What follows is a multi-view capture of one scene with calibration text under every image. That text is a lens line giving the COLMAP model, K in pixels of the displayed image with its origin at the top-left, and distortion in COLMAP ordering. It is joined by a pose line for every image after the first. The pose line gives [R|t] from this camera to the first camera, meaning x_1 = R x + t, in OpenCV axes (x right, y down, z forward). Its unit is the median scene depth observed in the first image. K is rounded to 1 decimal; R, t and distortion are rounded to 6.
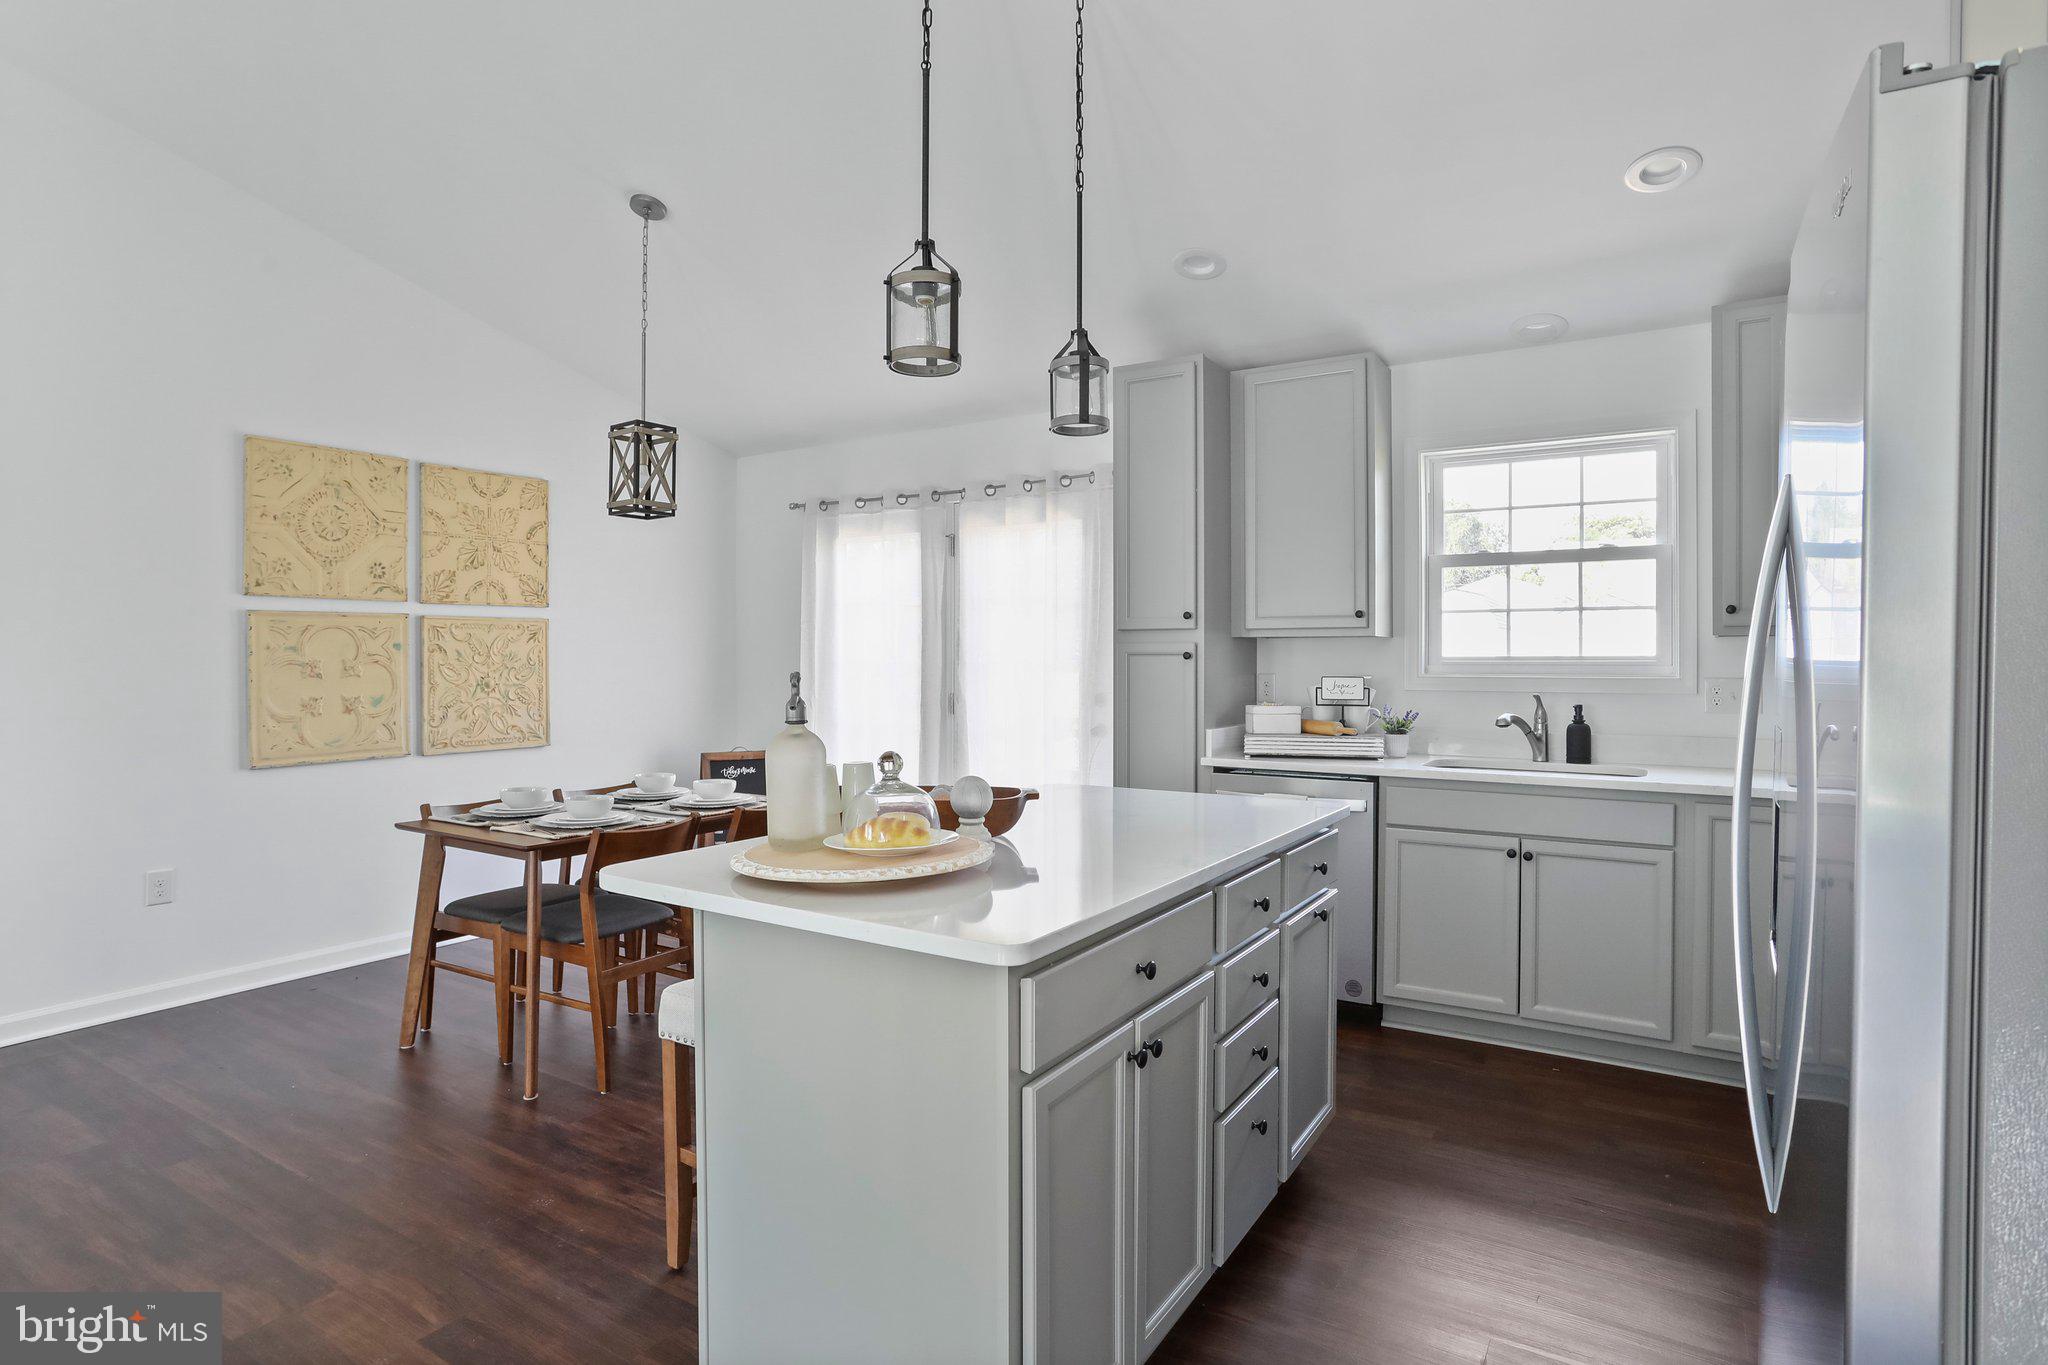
lens RADIAL K [[1068.8, 0, 1037.6], [0, 1068.8, 656.7], [0, 0, 1]] dist [-0.068809, 0.042631]
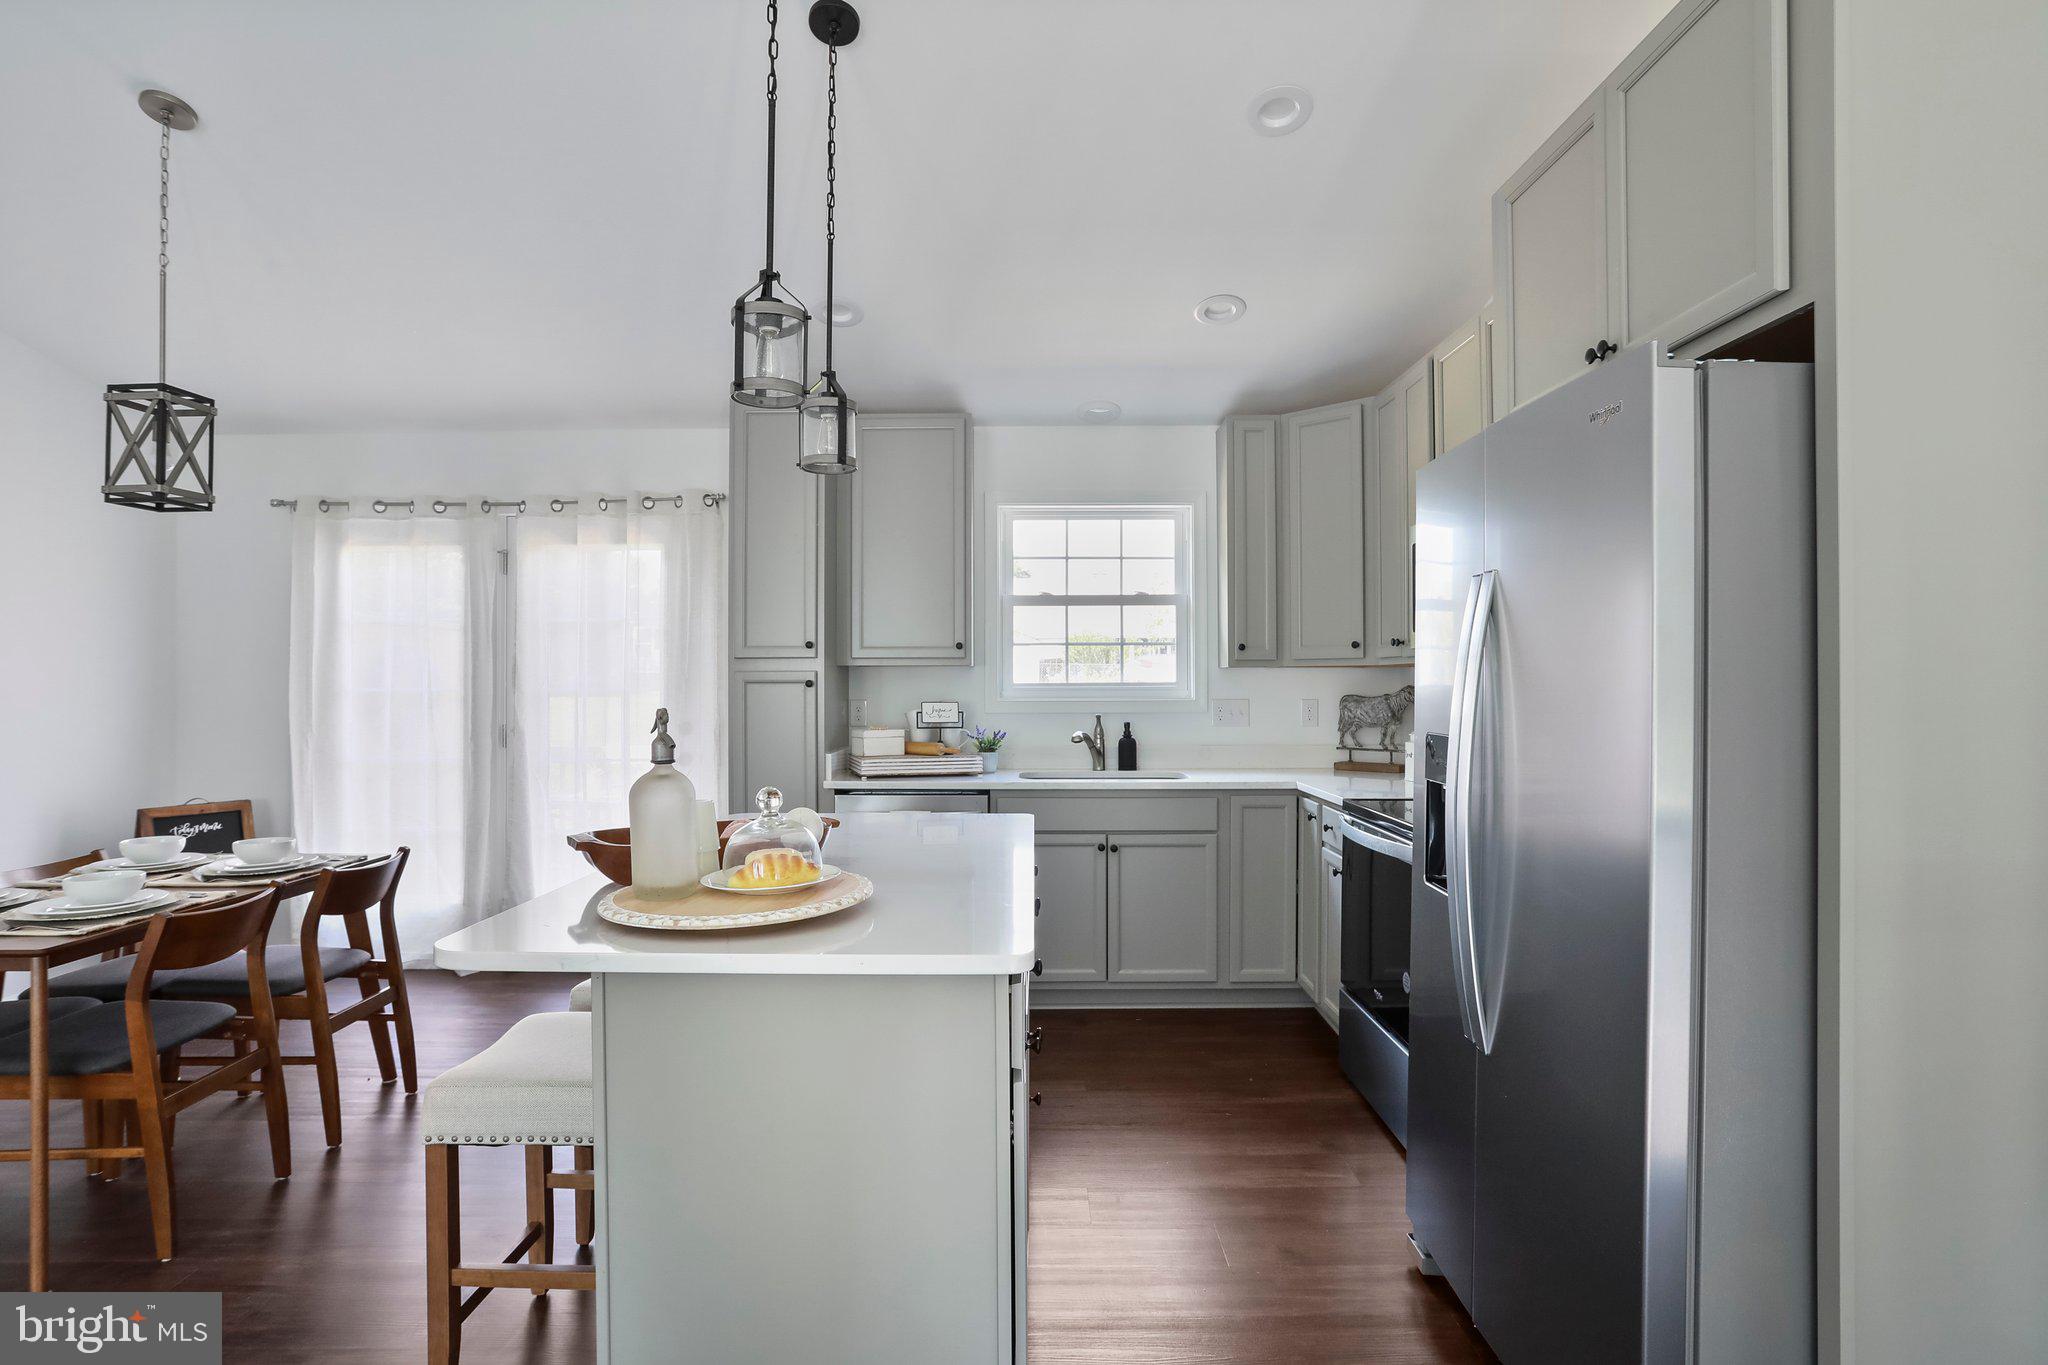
lens RADIAL K [[1041.9, 0, 1032.8], [0, 1041.9, 667.6], [0, 0, 1]] dist [-0.063440, 0.034154]
pose [[0.847265, 0.003746, 0.531157, -0.204443], [0.002281, 0.999940, -0.010690, -0.005066], [-0.531165, 0.010269, 0.847206, 0.026785]]
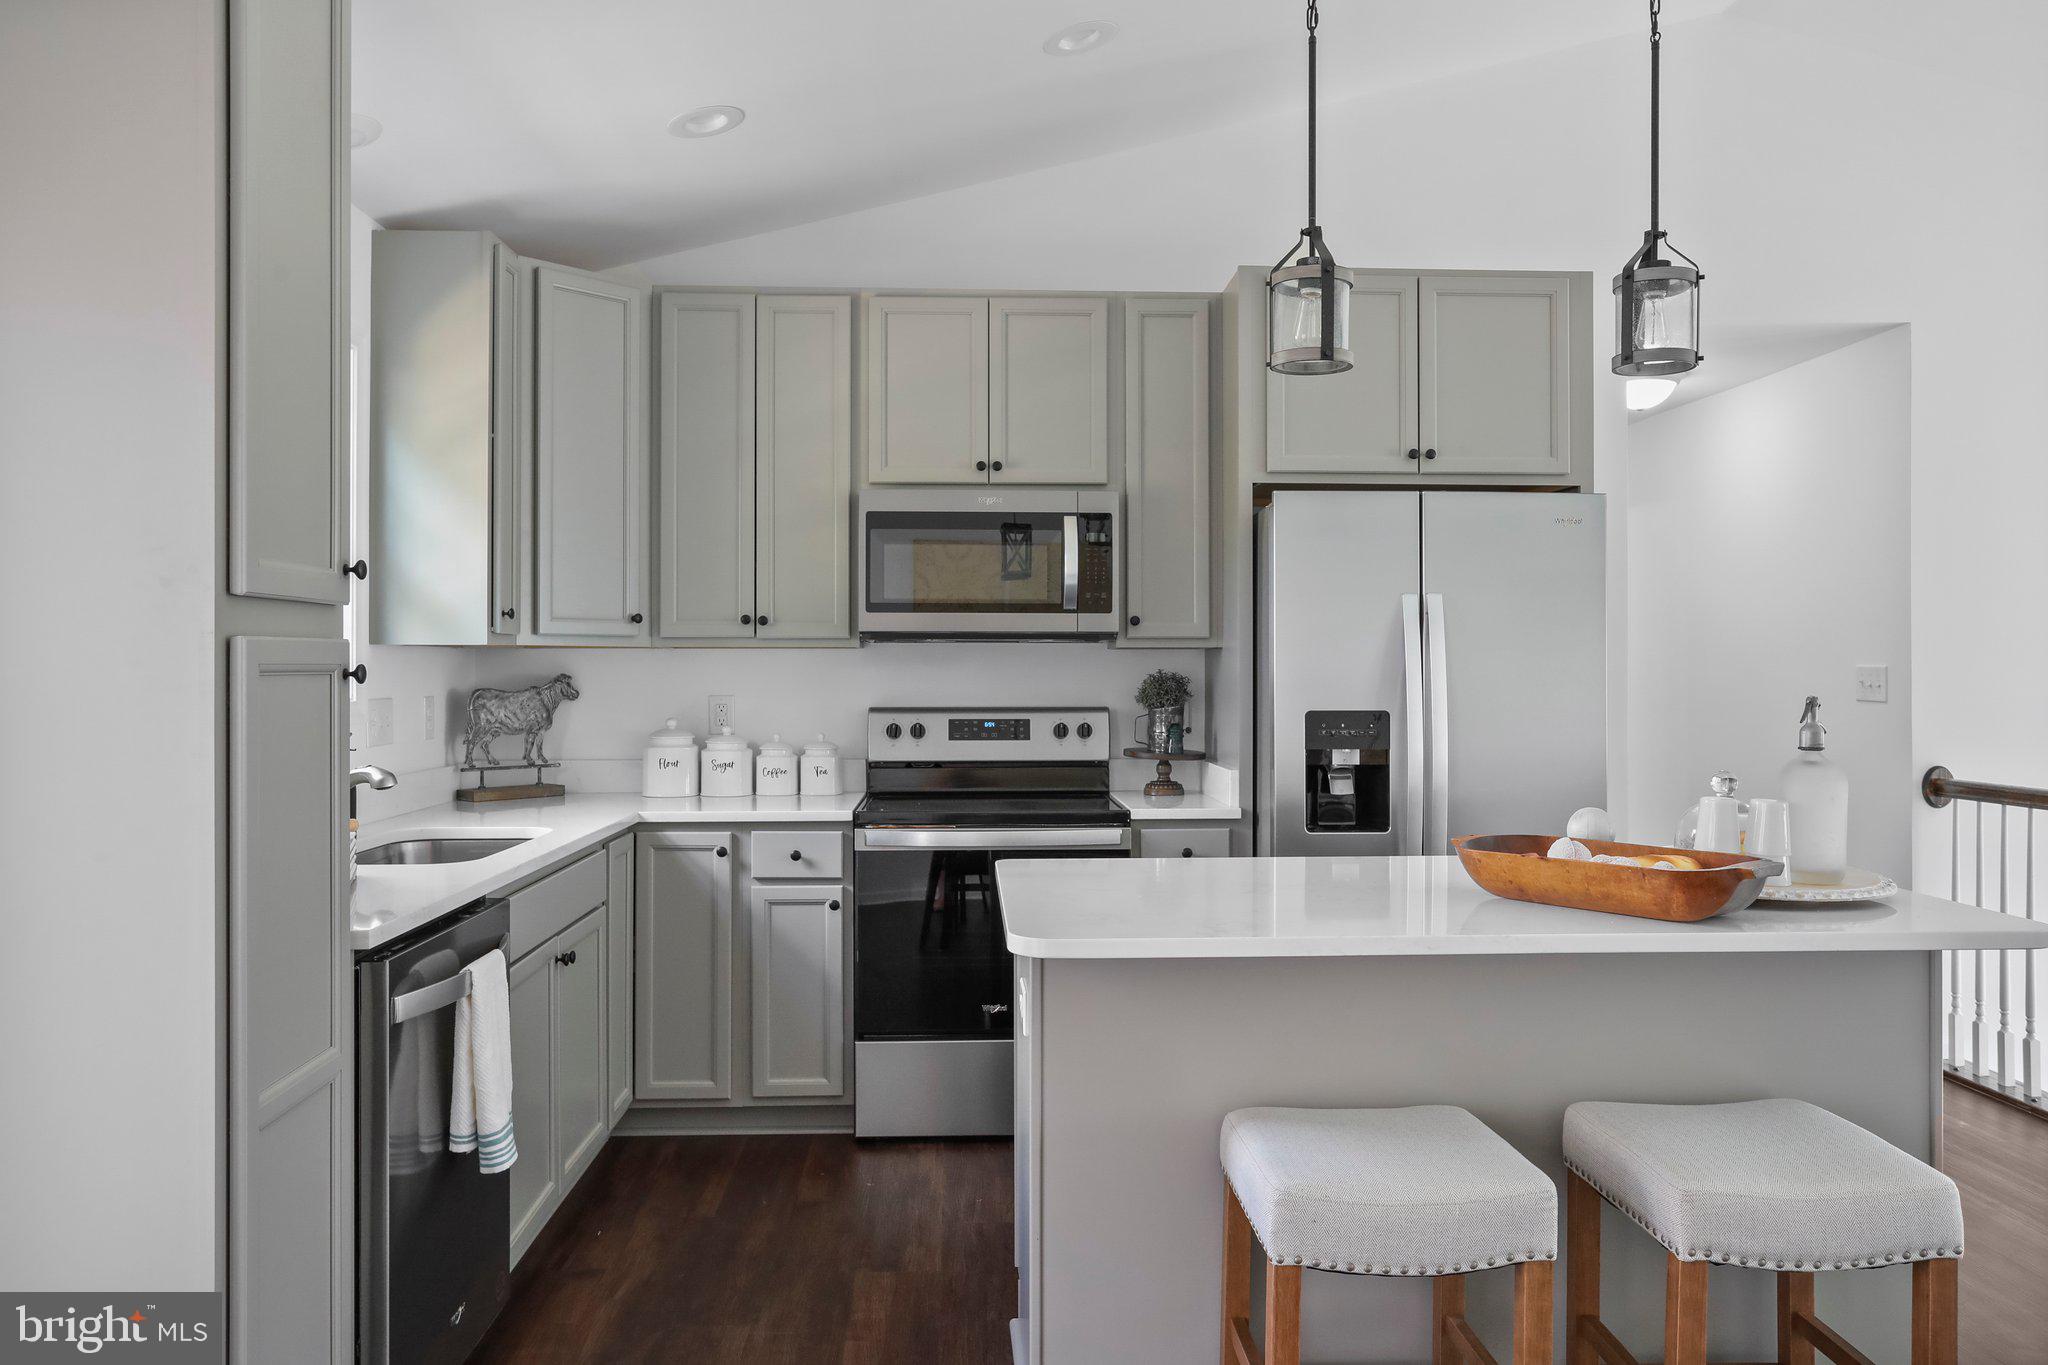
lens RADIAL K [[1475.9, 0, 1026.0], [0, 1475.9, 671.6], [0, 0, 1]] dist [-0.022630, 0.002153]
pose [[-0.568642, -0.005387, 0.822567, -0.416156], [-0.004261, 0.999984, 0.003604, -0.004442], [-0.822574, -0.001456, -0.568656, 1.061866]]
